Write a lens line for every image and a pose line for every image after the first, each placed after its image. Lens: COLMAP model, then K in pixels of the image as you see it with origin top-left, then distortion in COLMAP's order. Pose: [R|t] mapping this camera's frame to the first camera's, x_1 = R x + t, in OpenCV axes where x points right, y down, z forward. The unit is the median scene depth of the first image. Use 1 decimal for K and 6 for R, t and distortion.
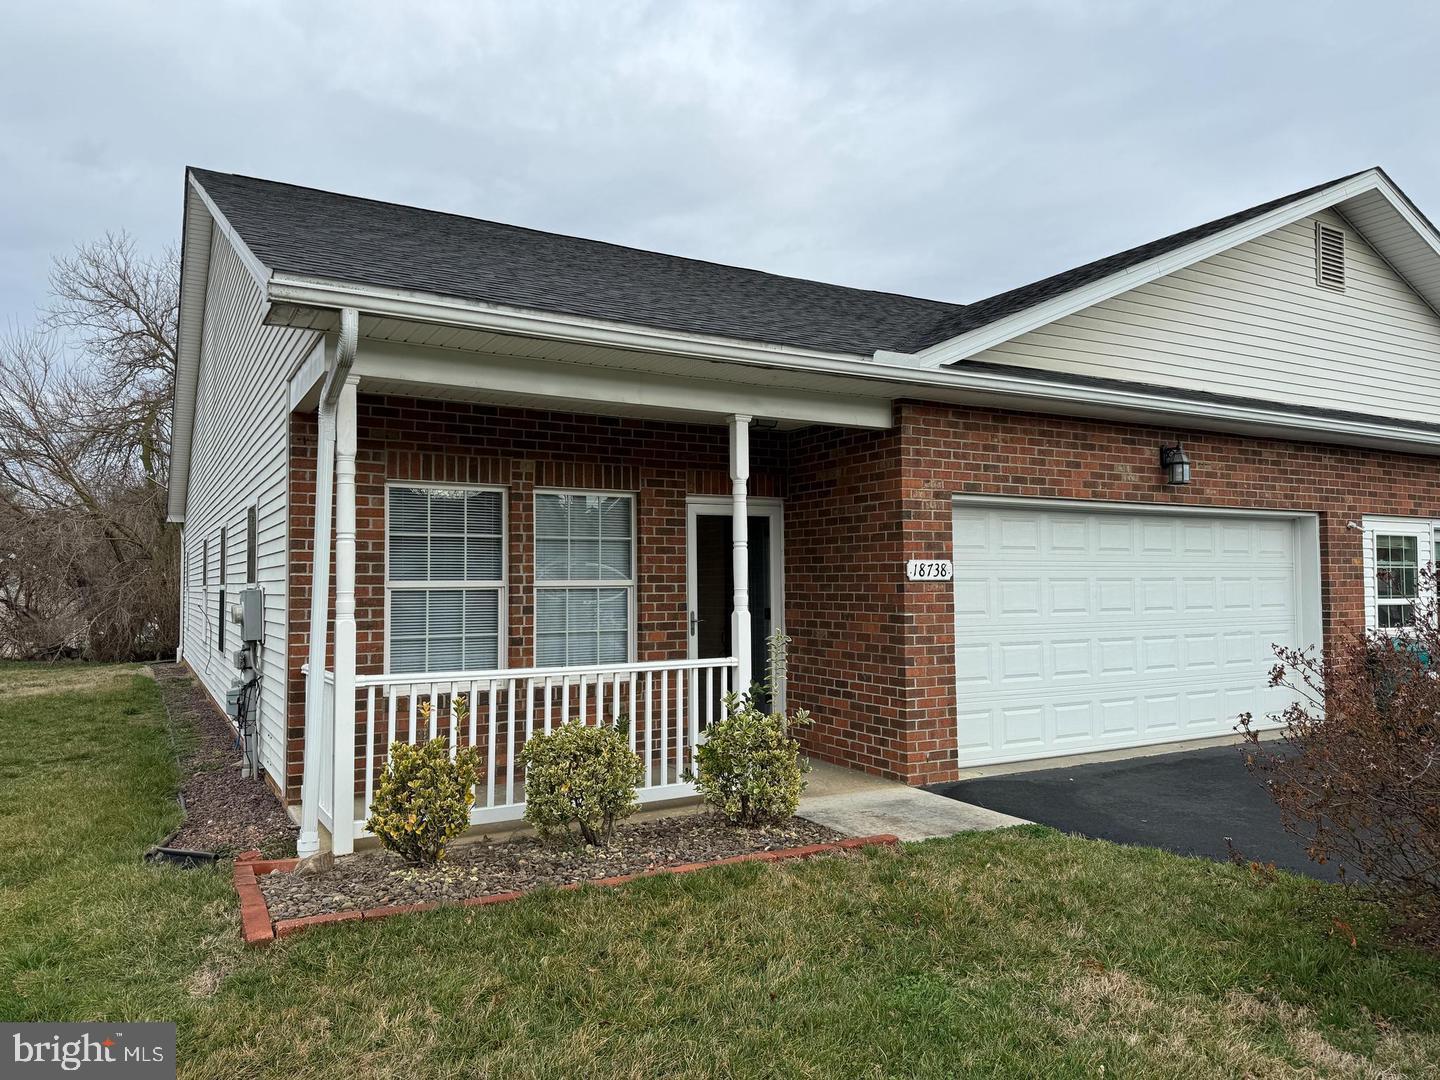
lens RADIAL K [[1000.1, 0, 714.7], [0, 1000.1, 544.6], [0, 0, 1]] dist [0.115209, -0.160589]
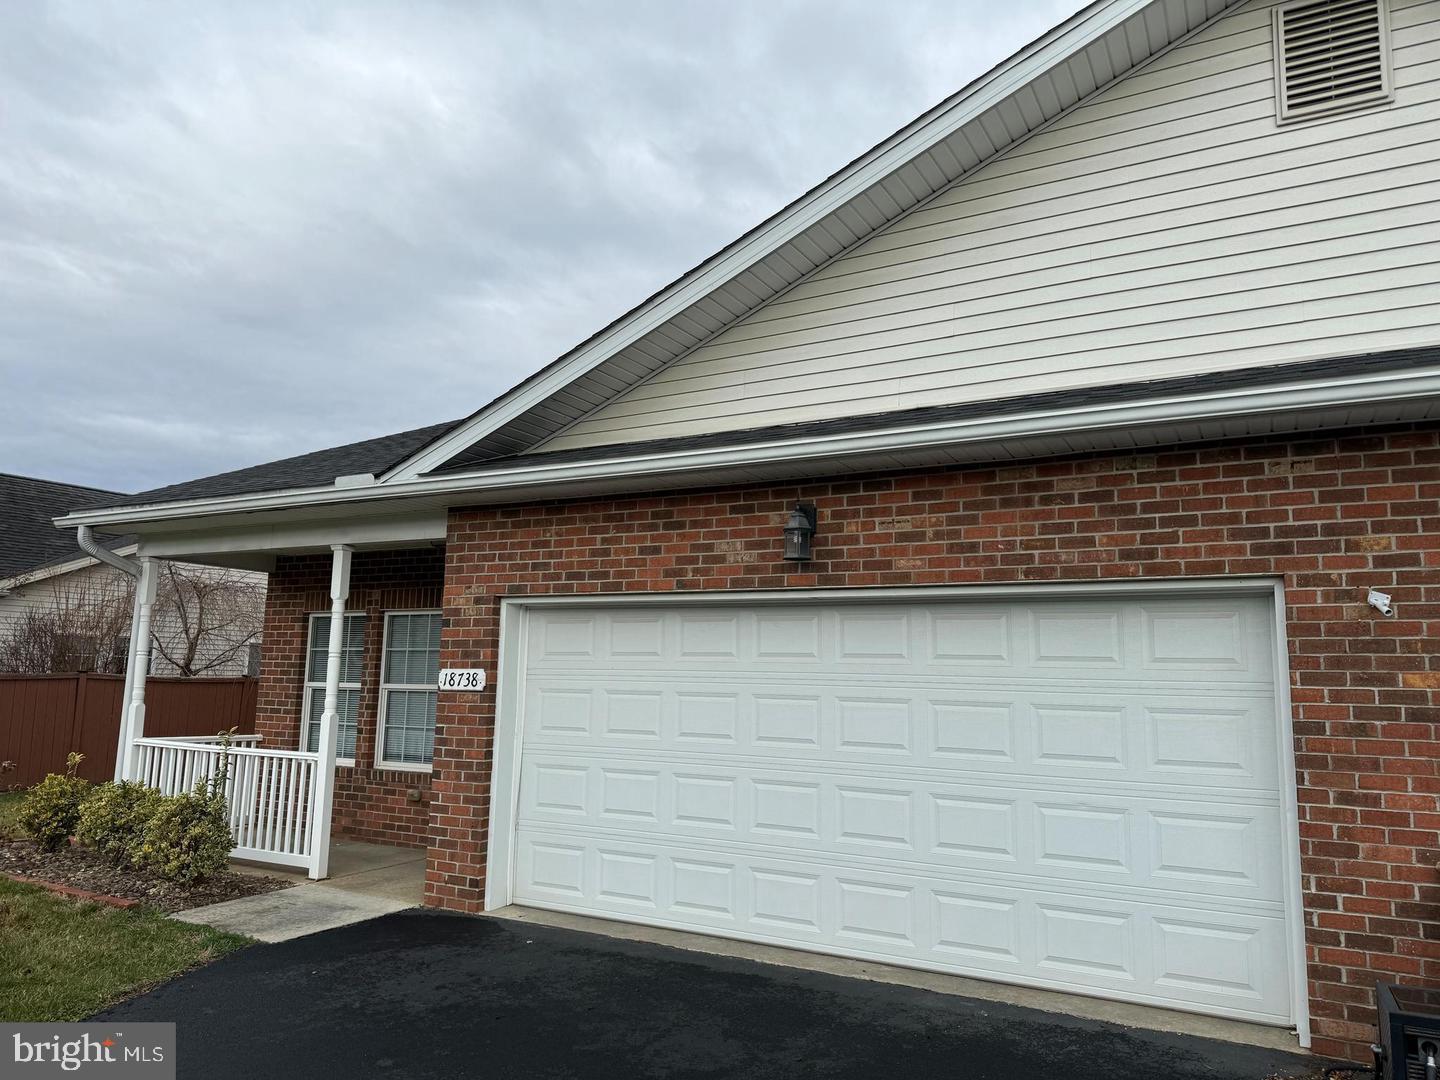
lens RADIAL K [[974.9, 0, 724.1], [0, 974.9, 514.8], [0, 0, 1]] dist [-0.000020, -0.002641]
pose [[0.543804, -0.126509, -0.829622, 1.125514], [0.009416, 0.989430, -0.144706, 0.006605], [0.839159, 0.070880, 0.539247, 0.684060]]
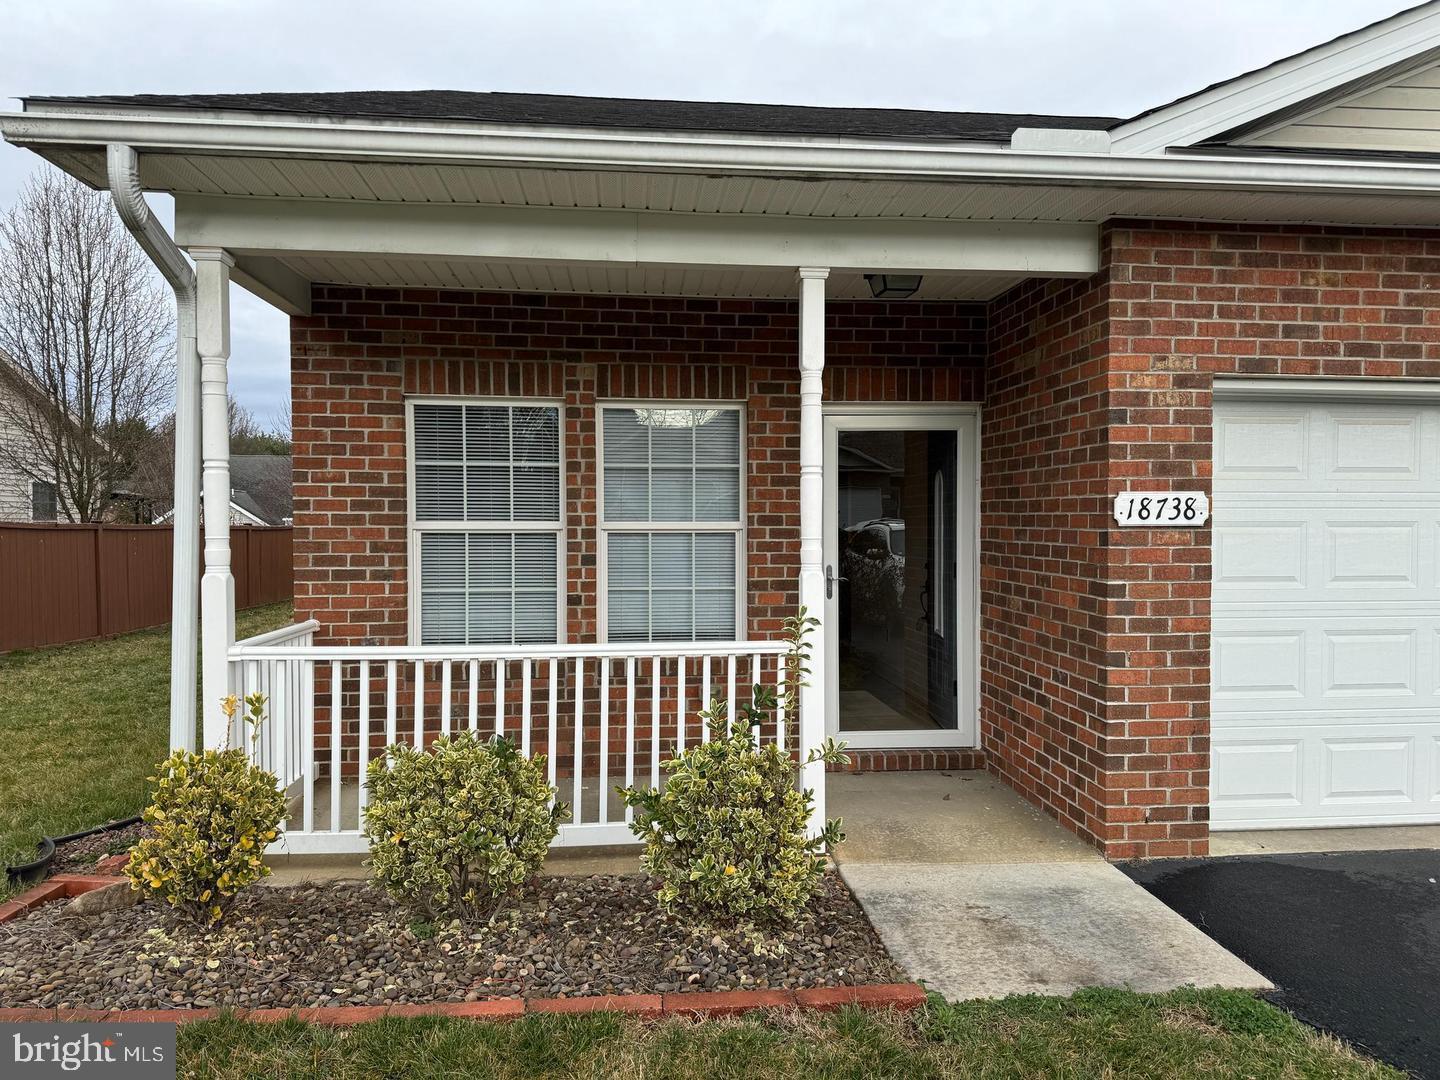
lens RADIAL K [[1008.8, 0, 702.3], [0, 1008.8, 547.5], [0, 0, 1]] dist [0.067072, -0.085042]
pose [[0.912591, 0.017077, -0.408517, 0.209142], [0.010092, 0.997882, 0.064259, 0.006698], [0.408749, -0.062765, 0.910486, 0.331409]]
